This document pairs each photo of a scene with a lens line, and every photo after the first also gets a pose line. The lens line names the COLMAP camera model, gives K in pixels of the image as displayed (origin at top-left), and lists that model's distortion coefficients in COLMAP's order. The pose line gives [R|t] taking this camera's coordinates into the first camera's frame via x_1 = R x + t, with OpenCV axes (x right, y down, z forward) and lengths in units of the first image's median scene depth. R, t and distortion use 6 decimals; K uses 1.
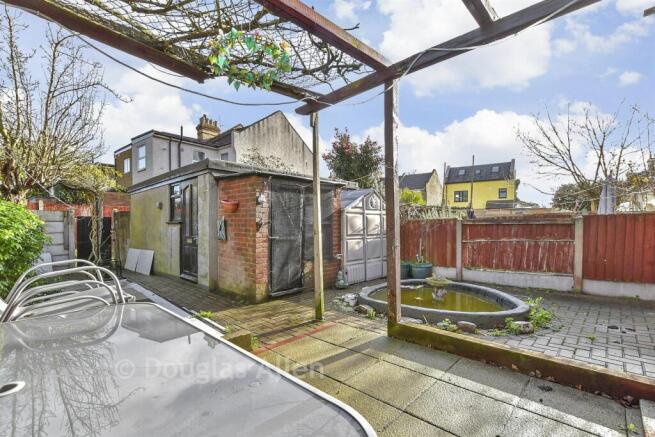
lens RADIAL K [[291.3, 0, 325.7], [0, 291.3, 223.7], [0, 0, 1]] dist [0.031780, -0.000886]
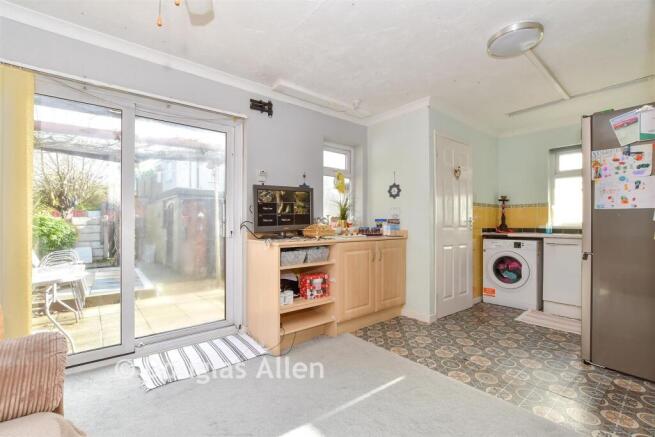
lens RADIAL K [[291.3, 0, 329.8], [0, 291.3, 219.1], [0, 0, 1]] dist [0.031780, -0.000886]
pose [[0.993965, 0.003590, -0.109640, 0.564266], [-0.004420, 0.999963, -0.007333, -0.045058], [0.109610, 0.007773, 0.993944, -0.446899]]
